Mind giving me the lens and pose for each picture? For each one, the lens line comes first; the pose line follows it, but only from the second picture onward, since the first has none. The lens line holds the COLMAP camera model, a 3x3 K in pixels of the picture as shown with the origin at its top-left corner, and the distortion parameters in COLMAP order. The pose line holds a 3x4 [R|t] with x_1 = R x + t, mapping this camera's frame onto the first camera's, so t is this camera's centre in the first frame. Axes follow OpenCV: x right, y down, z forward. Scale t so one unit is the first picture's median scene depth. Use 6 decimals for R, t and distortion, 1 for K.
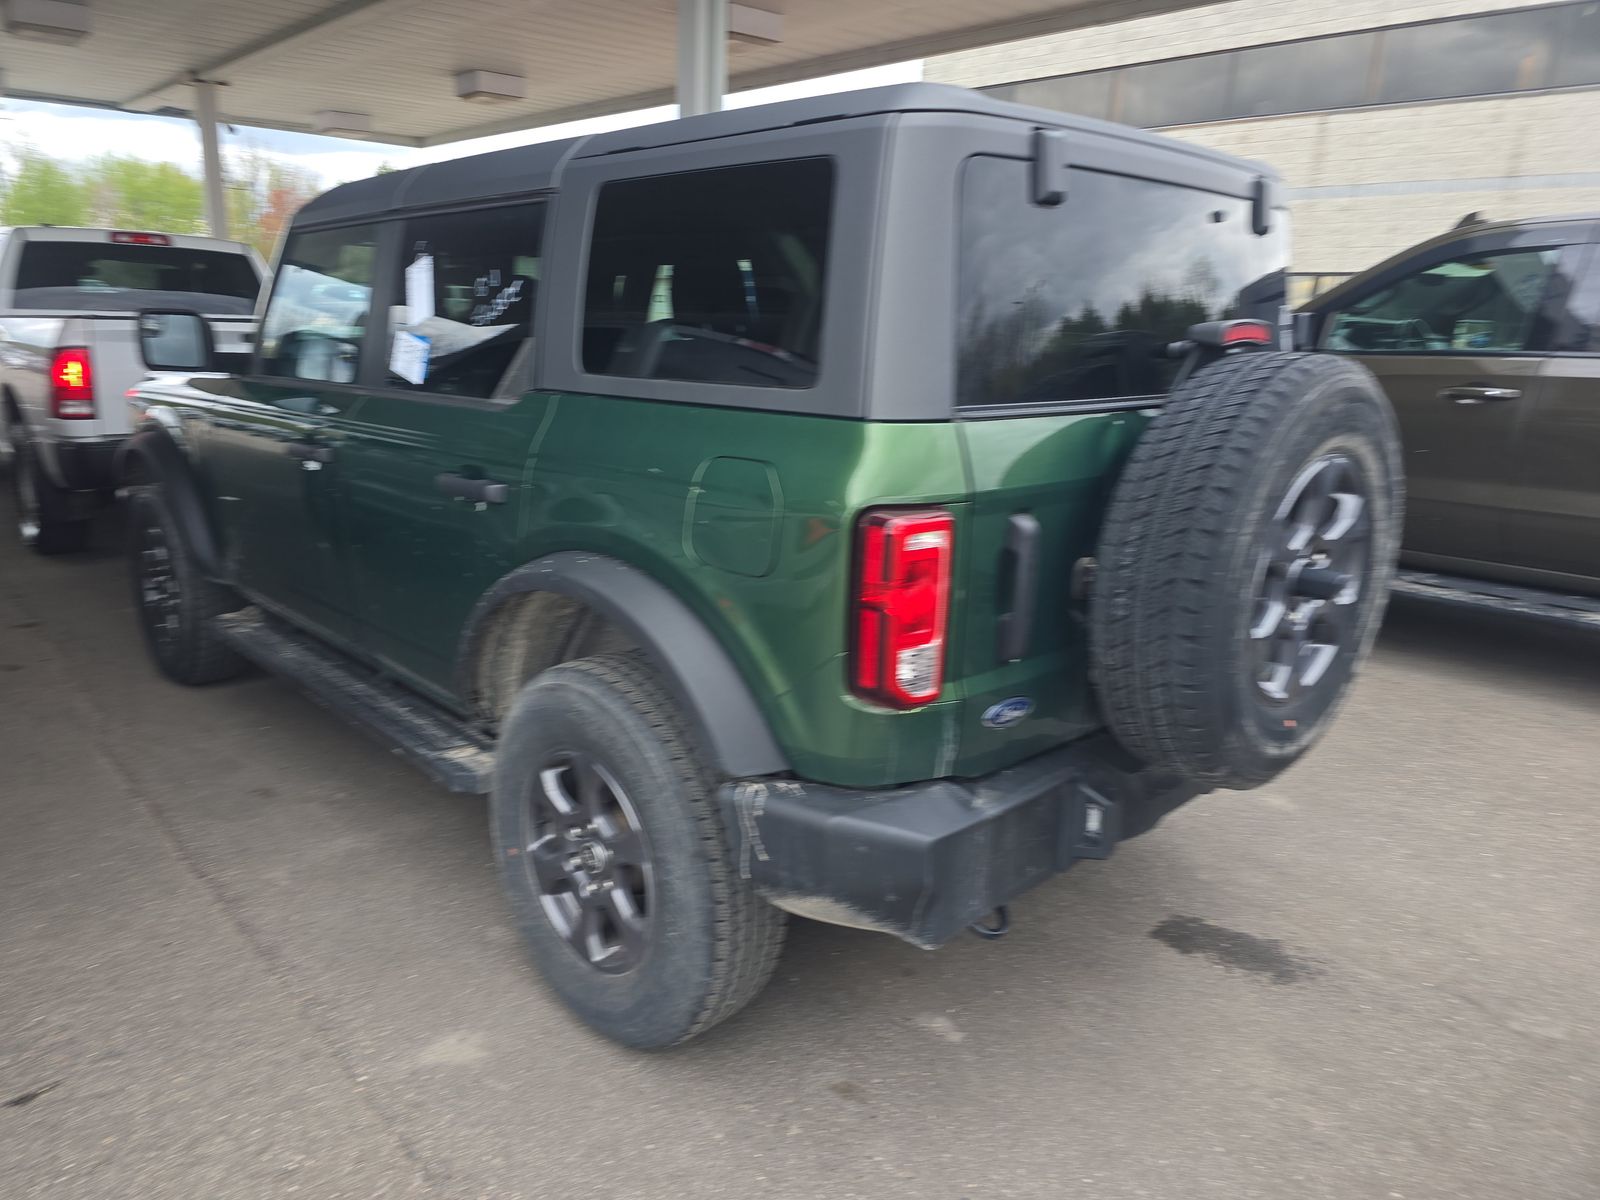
lens RADIAL K [[1175.7, 0, 799.7], [0, 1175.7, 603.9], [0, 0, 1]] dist [0.060165, -0.078002]
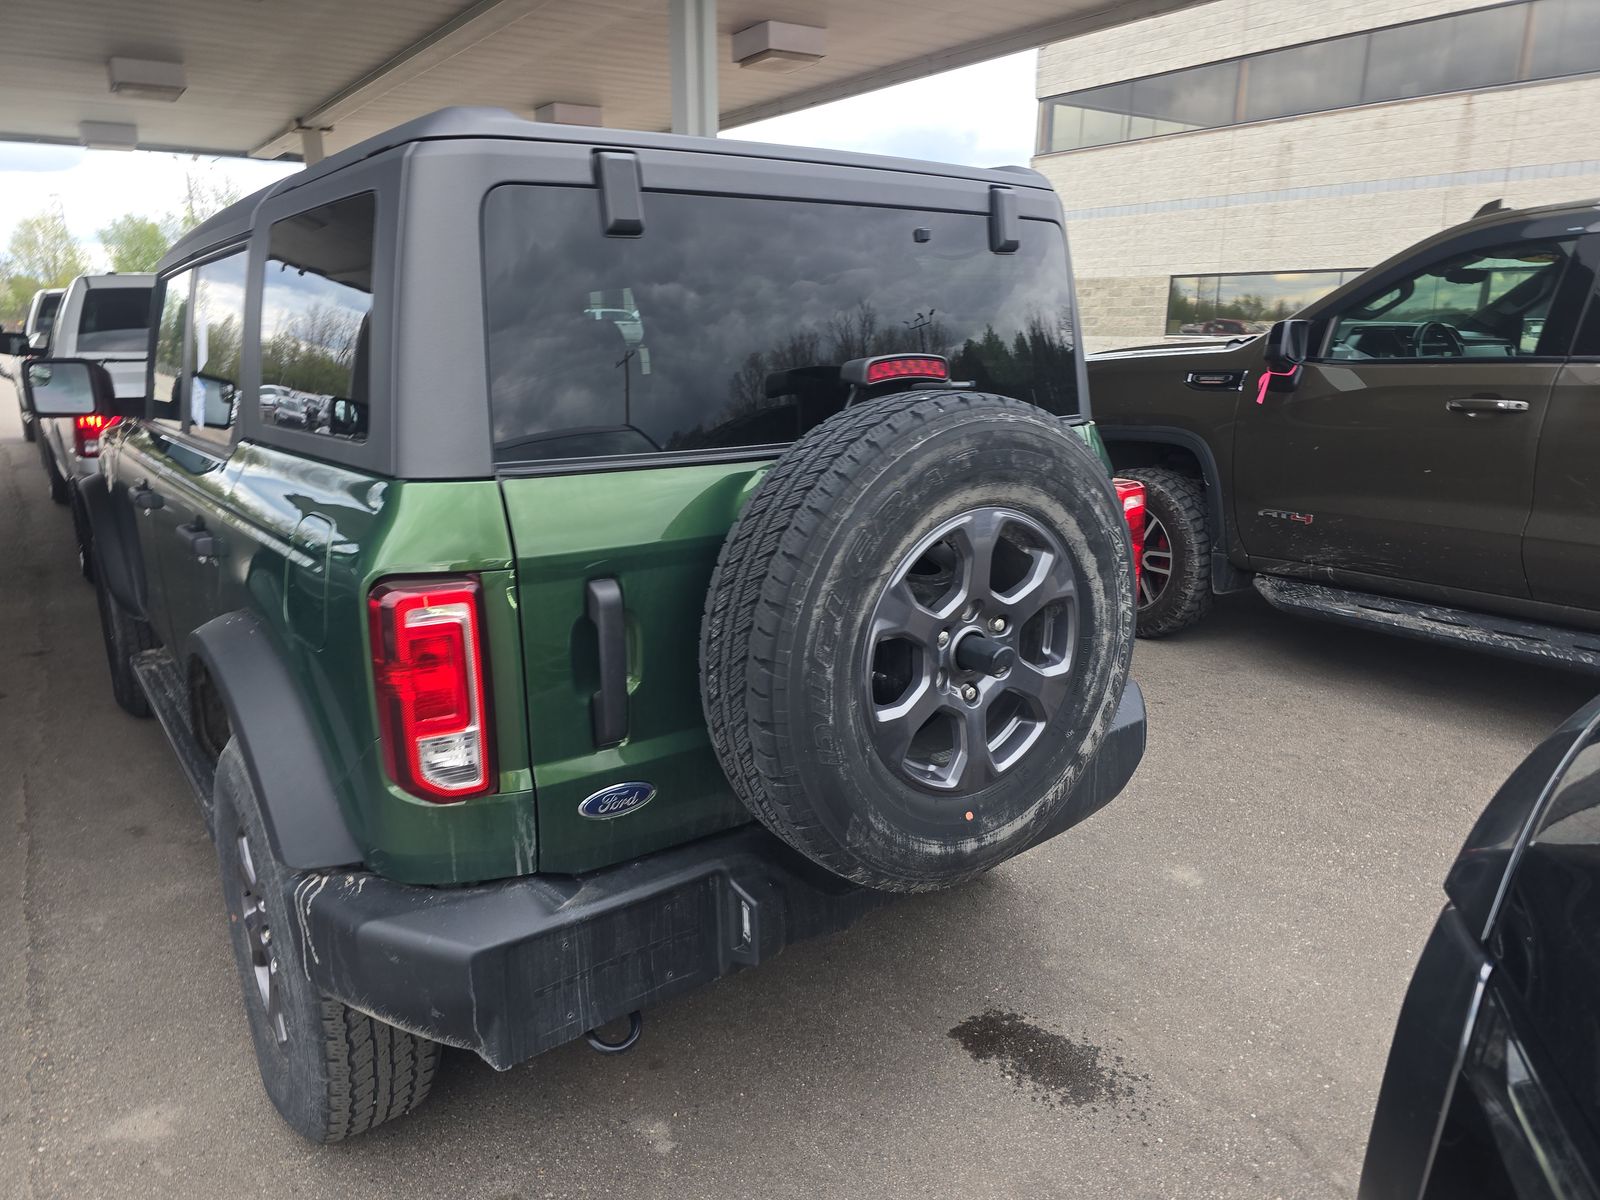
lens RADIAL K [[1171.5, 0, 793.9], [0, 1171.5, 596.9], [0, 0, 1]] dist [0.074045, -0.101036]
pose [[0.988805, 0.001850, -0.149203, 0.327942], [-0.004040, 0.999889, -0.014372, -0.036552], [0.149159, 0.014813, 0.988702, 0.105608]]
